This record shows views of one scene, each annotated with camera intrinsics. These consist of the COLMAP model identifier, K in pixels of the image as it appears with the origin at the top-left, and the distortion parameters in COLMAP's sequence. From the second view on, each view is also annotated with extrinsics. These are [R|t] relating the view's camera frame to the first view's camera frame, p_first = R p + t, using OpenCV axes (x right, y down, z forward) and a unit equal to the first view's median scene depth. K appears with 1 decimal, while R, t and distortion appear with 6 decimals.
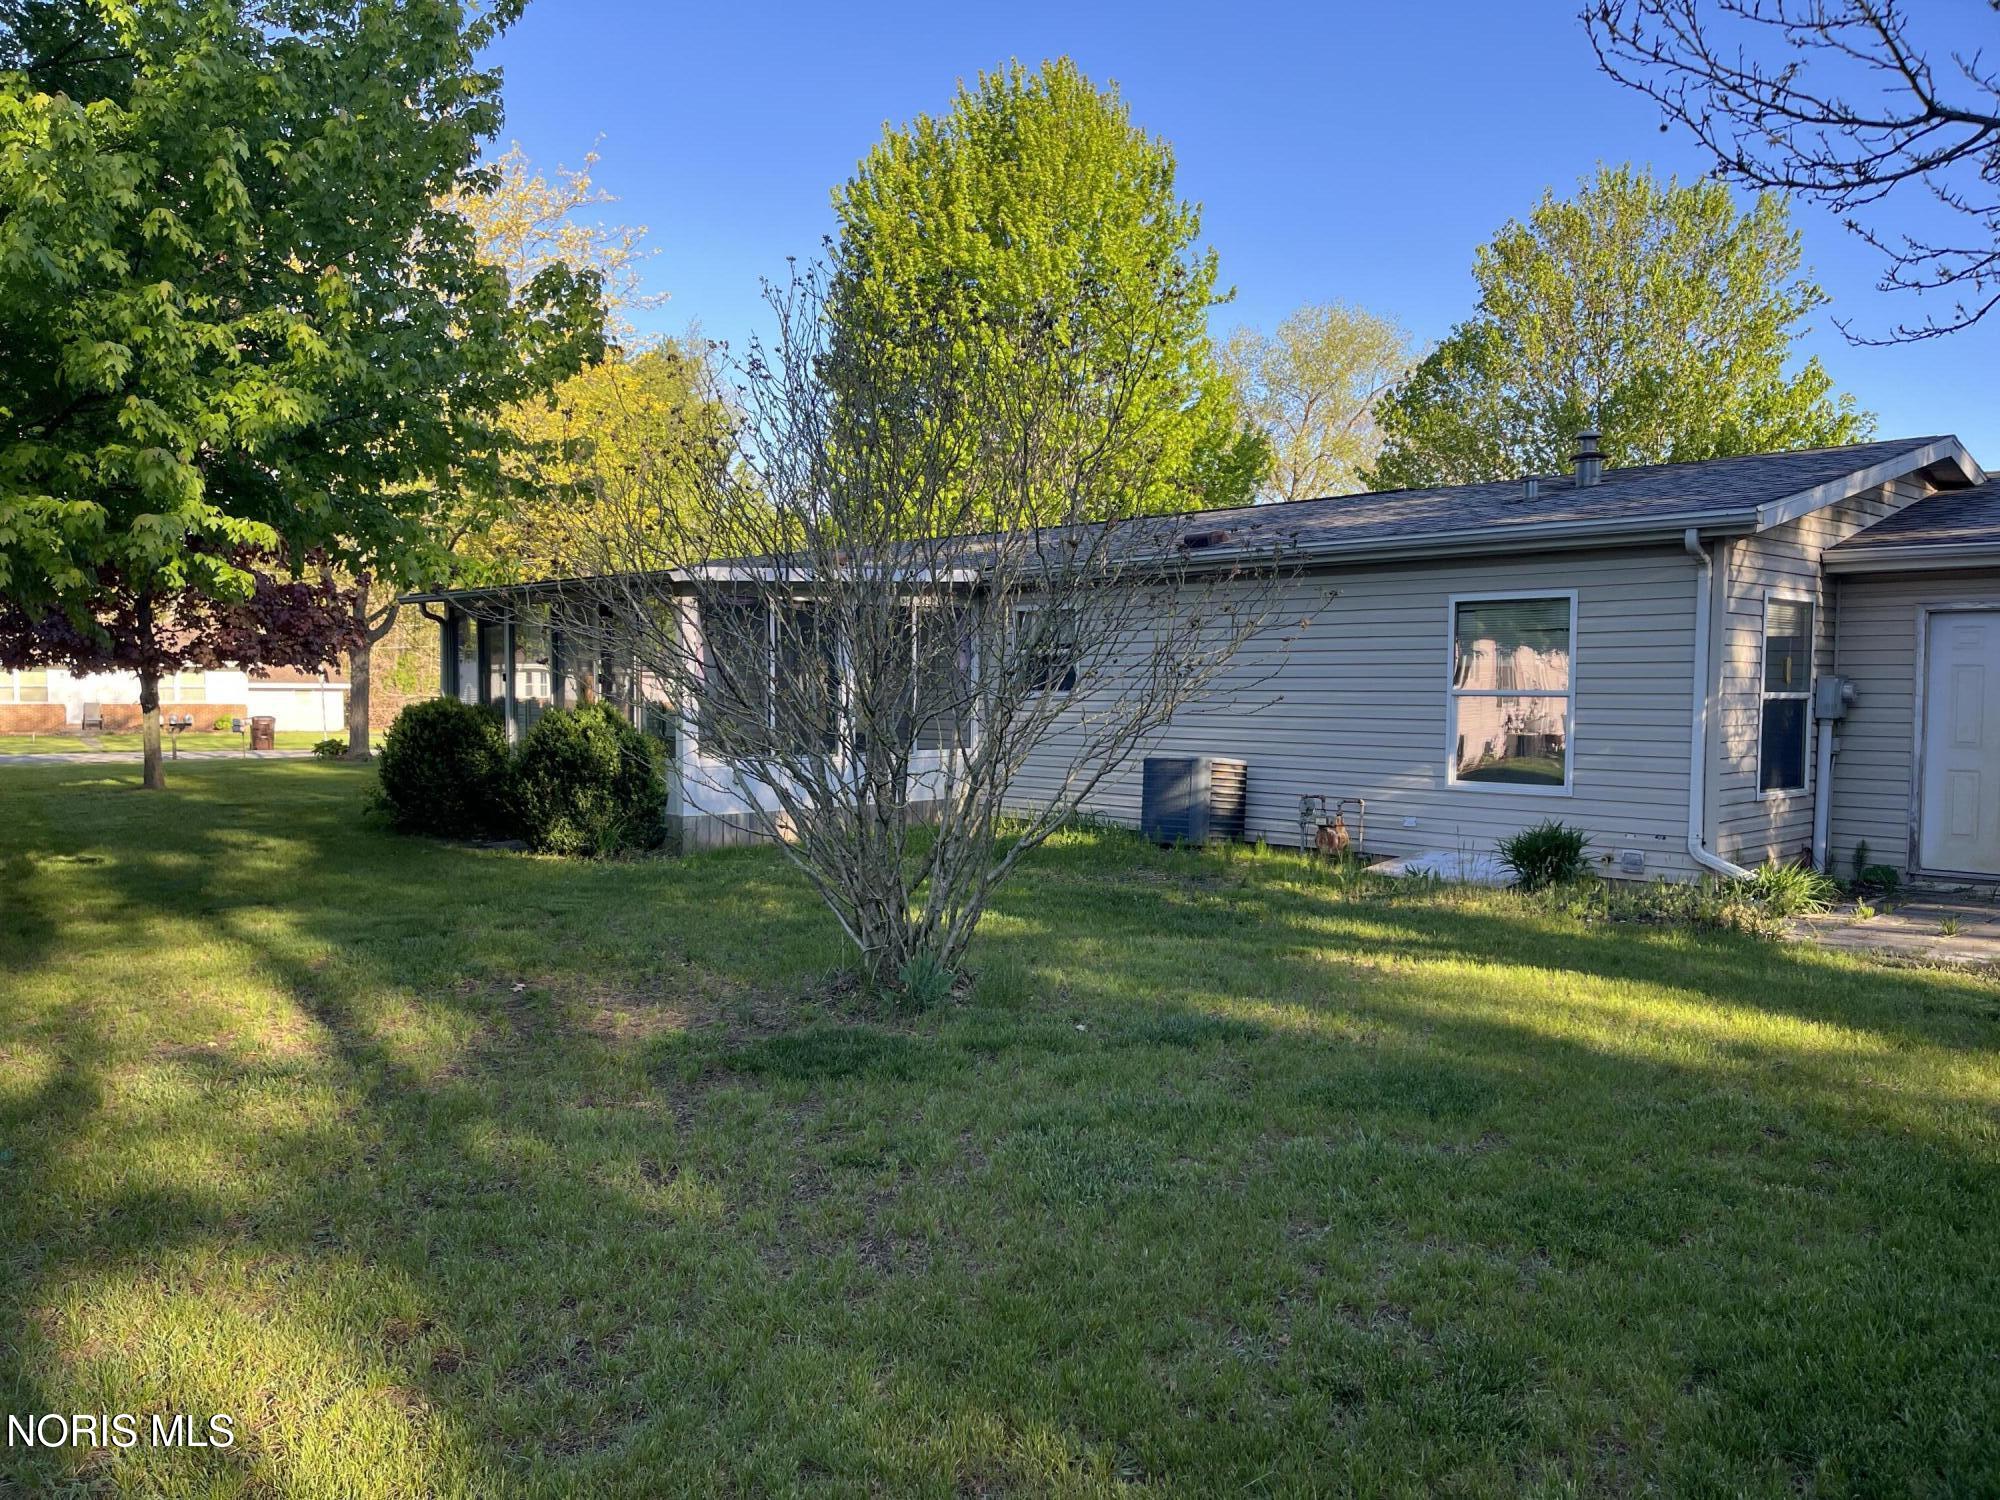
lens RADIAL K [[1504.5, 0, 975.1], [0, 1504.5, 752.4], [0, 0, 1]] dist [0.063098, -0.085282]
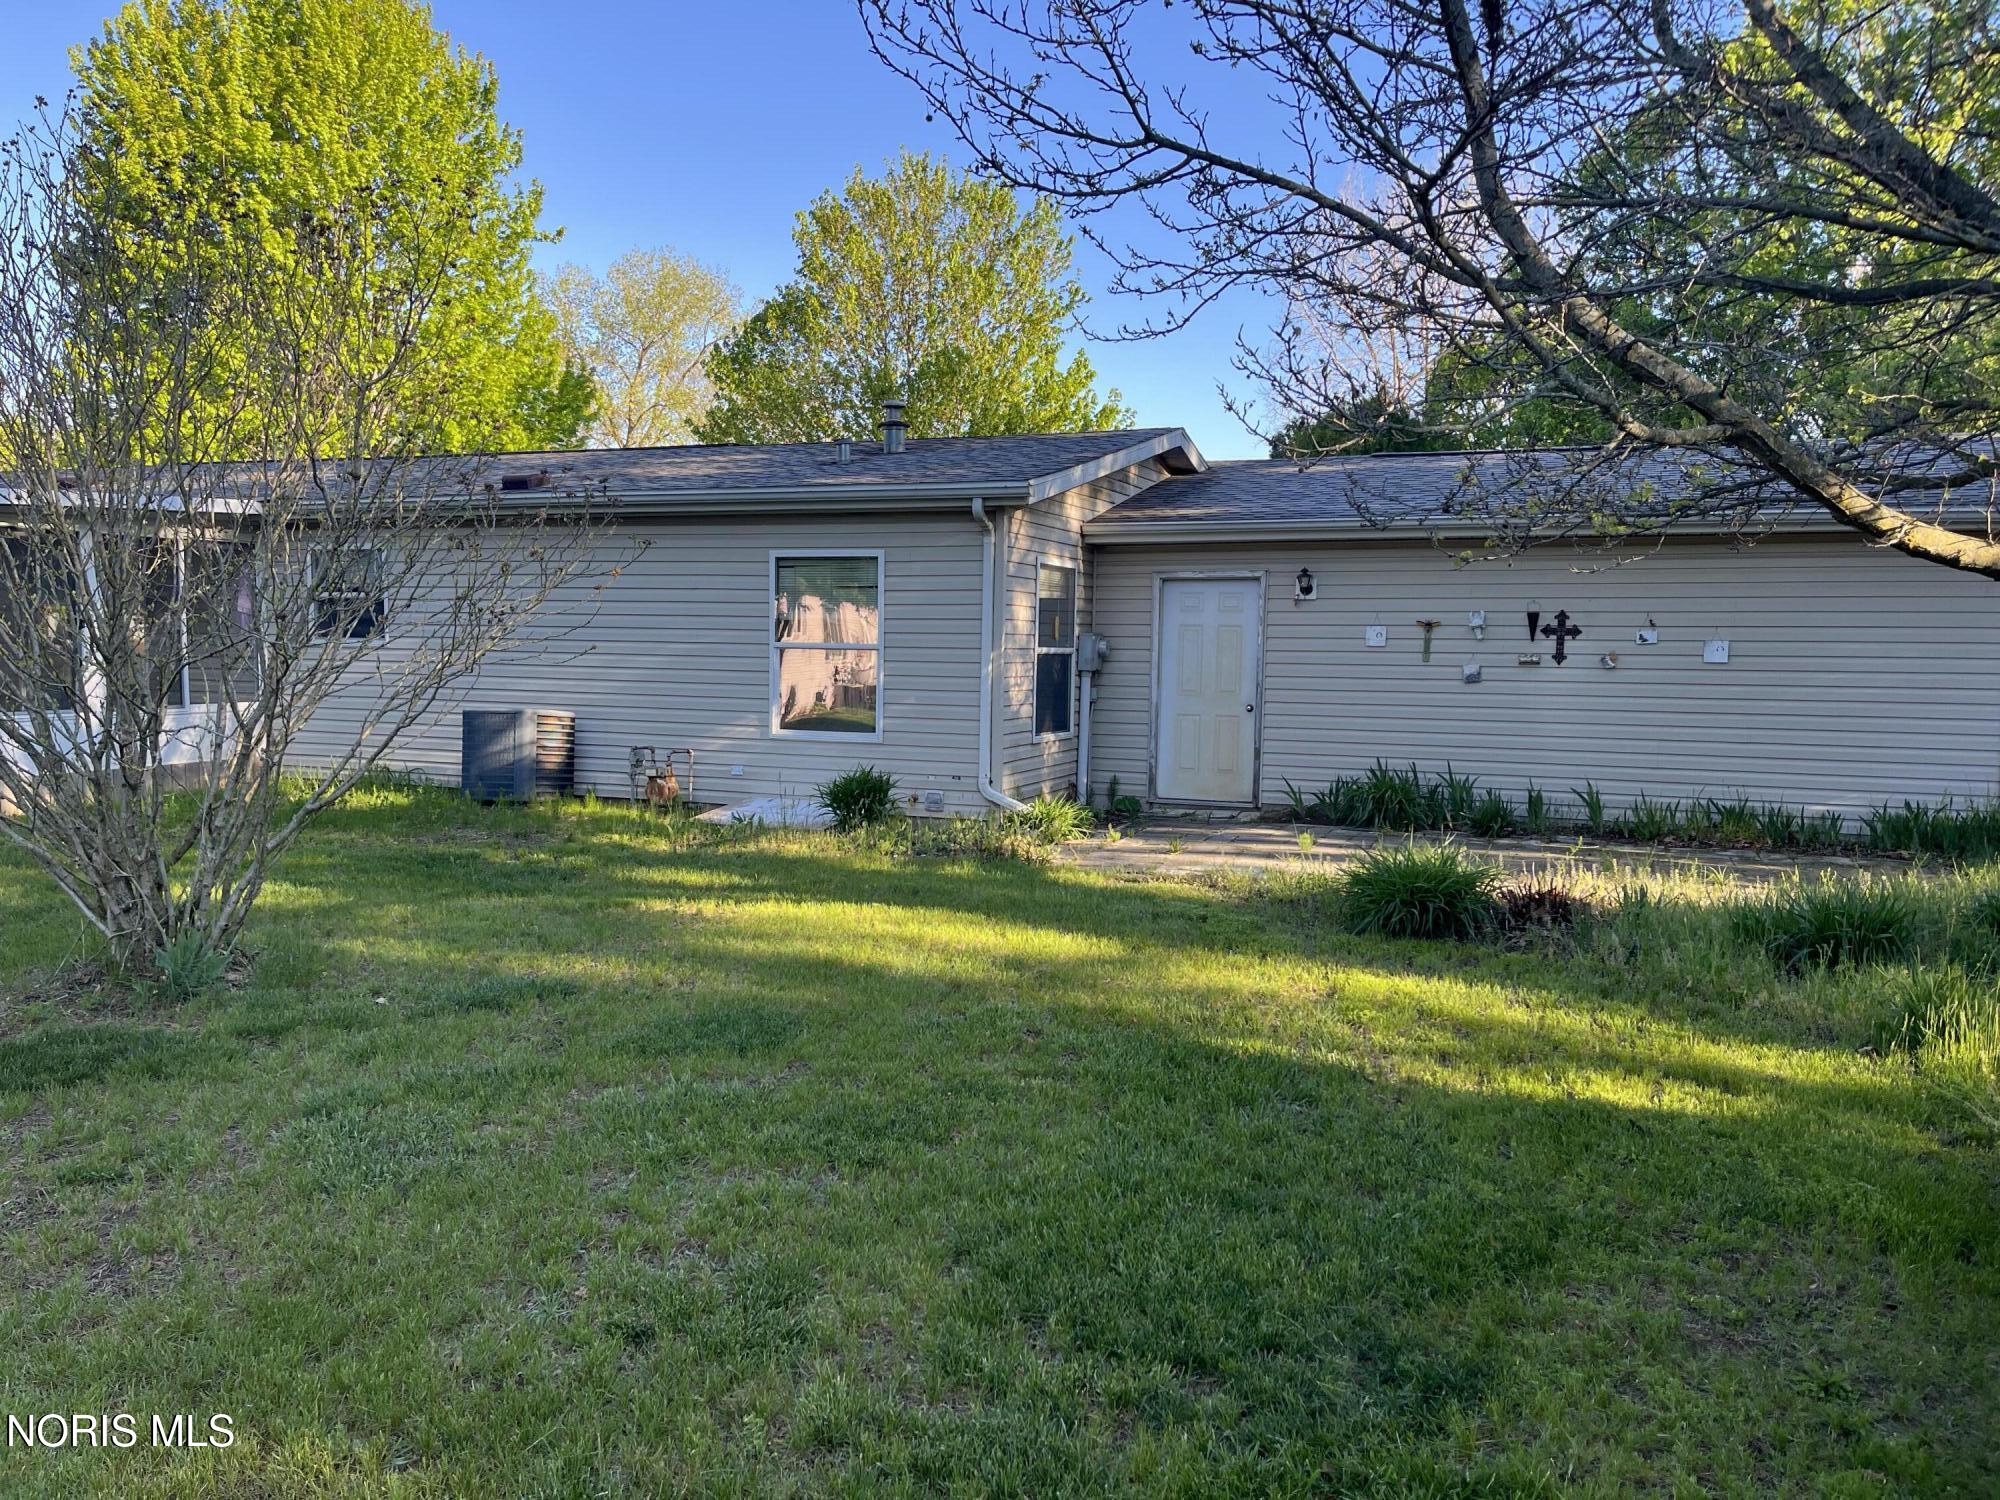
lens RADIAL K [[1504.5, 0, 979.2], [0, 1504.5, 763.4], [0, 0, 1]] dist [0.063098, -0.085282]
pose [[0.908055, -0.025430, 0.418078, 0.013803], [0.008945, 0.999105, 0.041343, 0.000471], [-0.418755, -0.033802, 0.907470, -0.000592]]
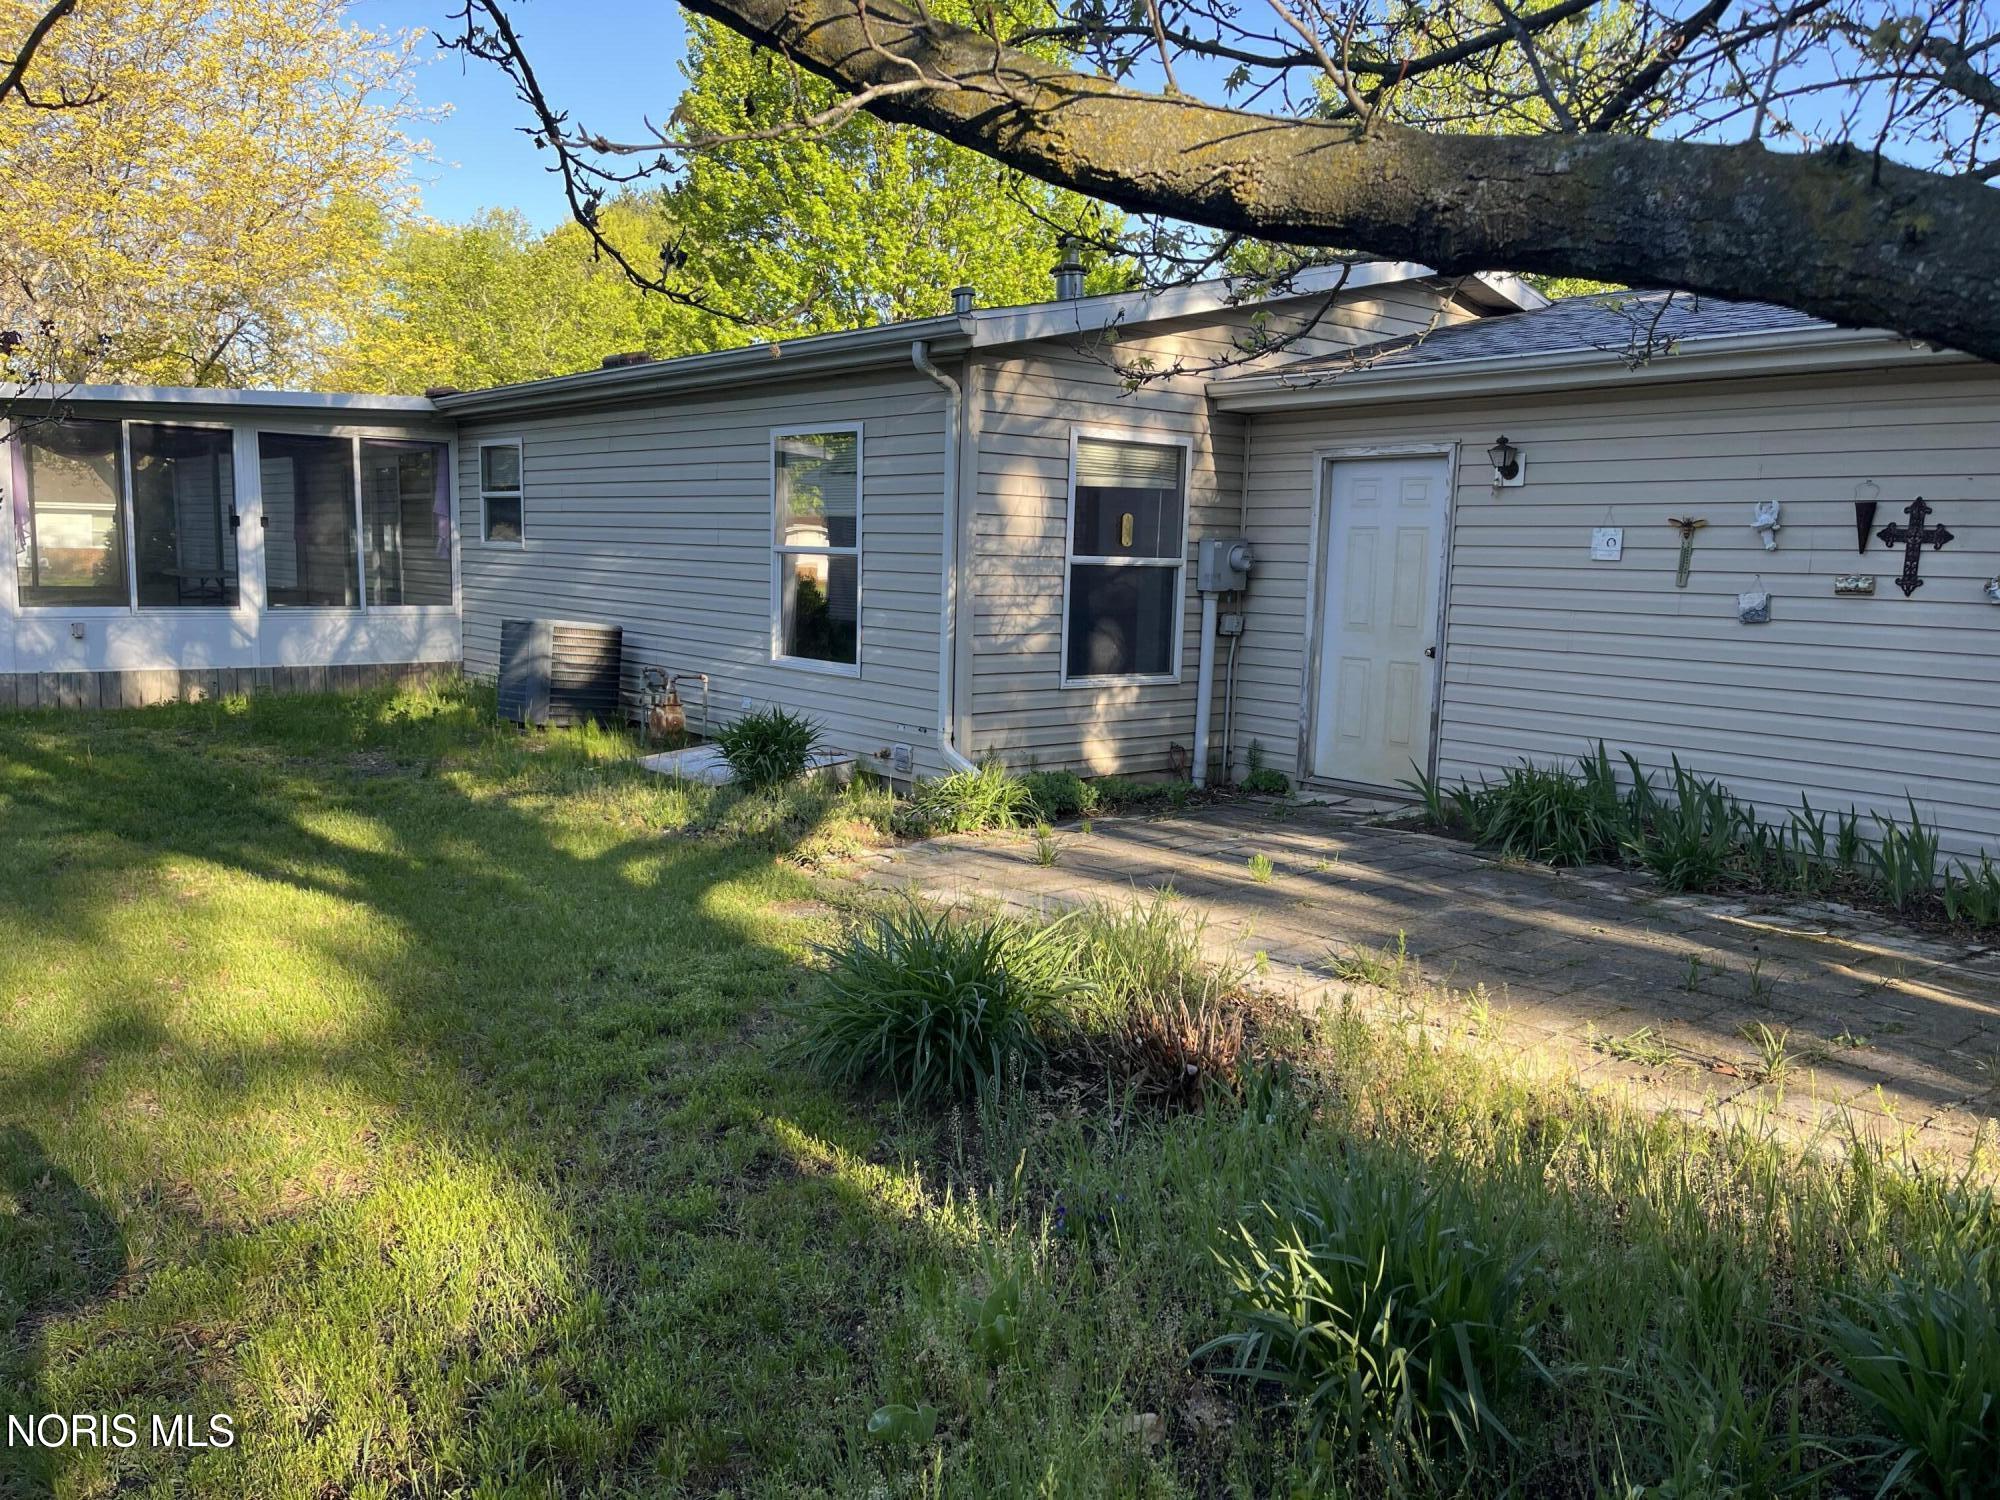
lens RADIAL K [[1504.5, 0, 1002.4], [0, 1504.5, 754.5], [0, 0, 1]] dist [0.063098, -0.085282]
pose [[0.998334, 0.029694, -0.049469, 0.783155], [-0.025269, 0.995819, 0.087782, -0.004231], [0.051869, -0.086386, 0.994911, 0.277757]]
